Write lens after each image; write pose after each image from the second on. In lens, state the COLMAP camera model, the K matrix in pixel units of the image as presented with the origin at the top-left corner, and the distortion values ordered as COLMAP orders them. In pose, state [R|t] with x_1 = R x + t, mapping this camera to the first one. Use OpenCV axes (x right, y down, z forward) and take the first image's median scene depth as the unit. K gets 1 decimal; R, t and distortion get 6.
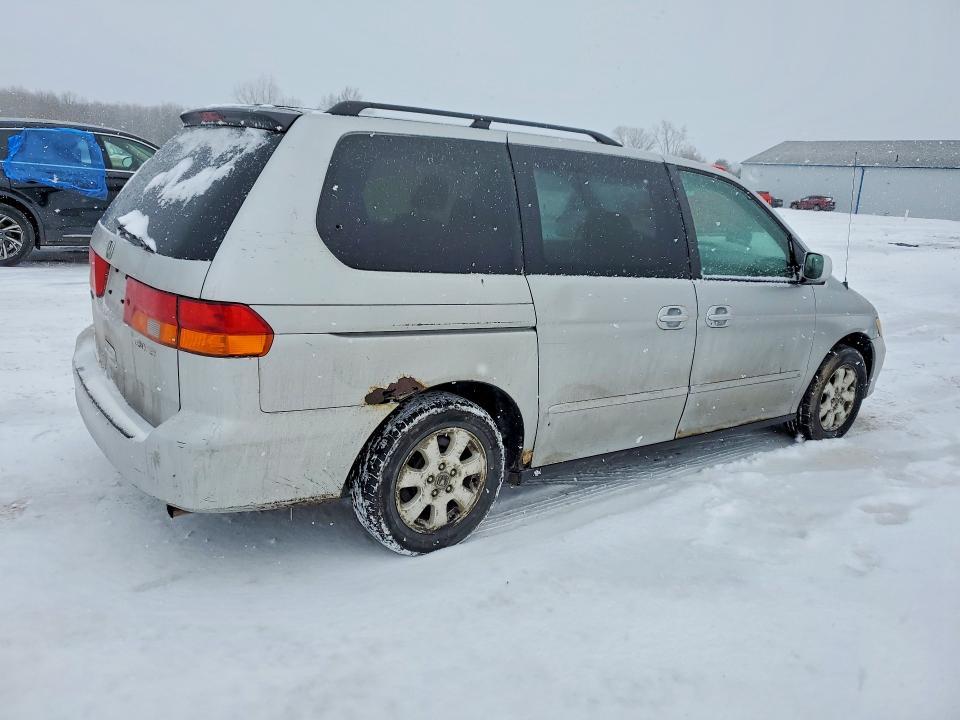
lens RADIAL K [[738.4, 0, 469.8], [0, 738.4, 360.4], [0, 0, 1]] dist [0.017844, -0.001610]
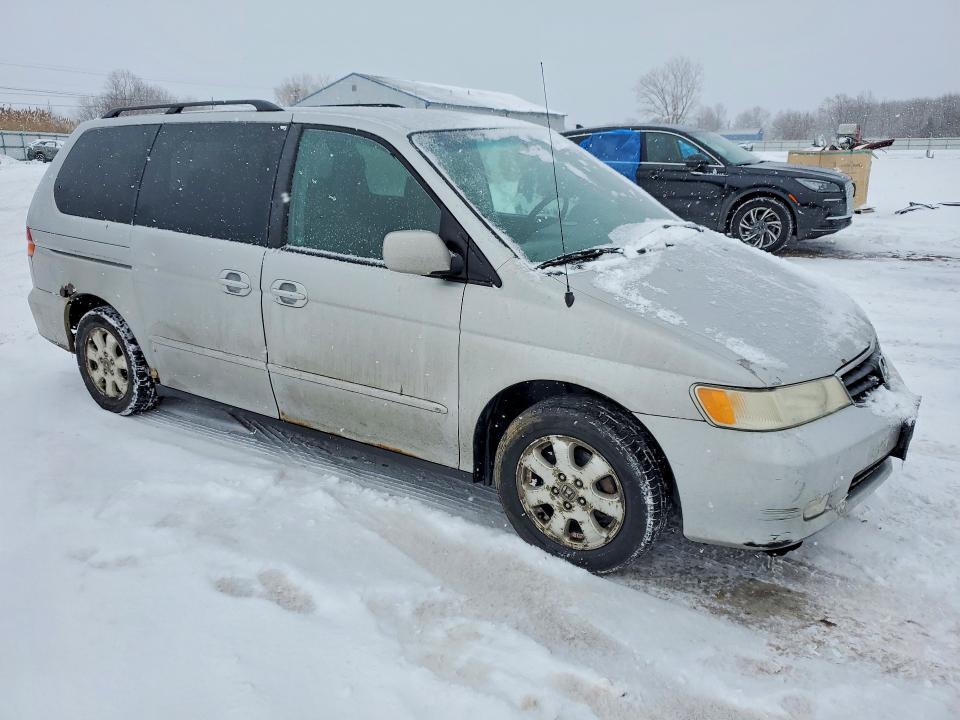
lens RADIAL K [[738.4, 0, 469.8], [0, 738.4, 360.4], [0, 0, 1]] dist [0.017844, -0.001610]
pose [[0.359067, 0.192238, -0.913299, 1.291617], [-0.200597, 0.971584, 0.125640, -0.141958], [0.911500, 0.138092, 0.387426, 0.906897]]
